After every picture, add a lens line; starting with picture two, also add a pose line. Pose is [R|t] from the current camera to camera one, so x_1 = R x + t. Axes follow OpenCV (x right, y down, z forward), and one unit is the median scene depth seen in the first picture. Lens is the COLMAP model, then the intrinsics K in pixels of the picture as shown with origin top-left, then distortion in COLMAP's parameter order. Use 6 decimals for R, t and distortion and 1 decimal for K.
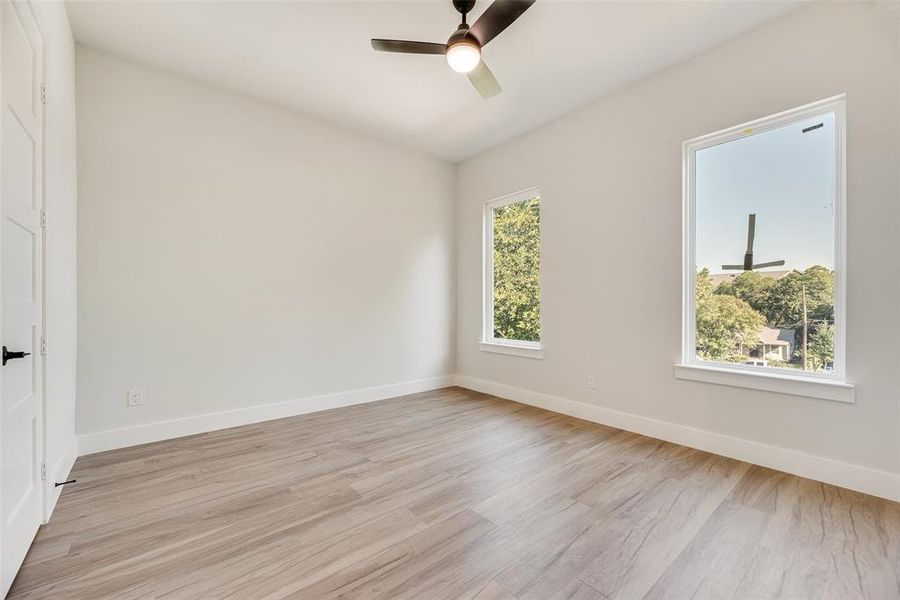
lens RADIAL K [[361.6, 0, 450.8], [0, 361.6, 302.5], [0, 0, 1]] dist [0.000512, 0.000116]
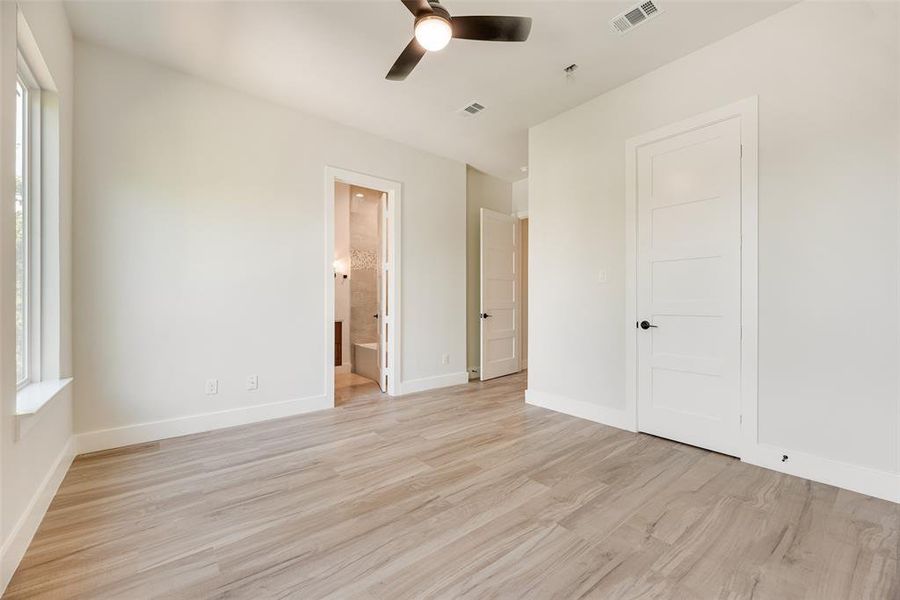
lens RADIAL K [[361.6, 0, 450.8], [0, 361.6, 302.5], [0, 0, 1]] dist [0.000512, 0.000116]
pose [[-0.999826, -0.001441, 0.018588, -0.028307], [-0.001599, 0.999963, -0.008471, 0.015021], [-0.018576, -0.008499, -0.999791, 1.956855]]
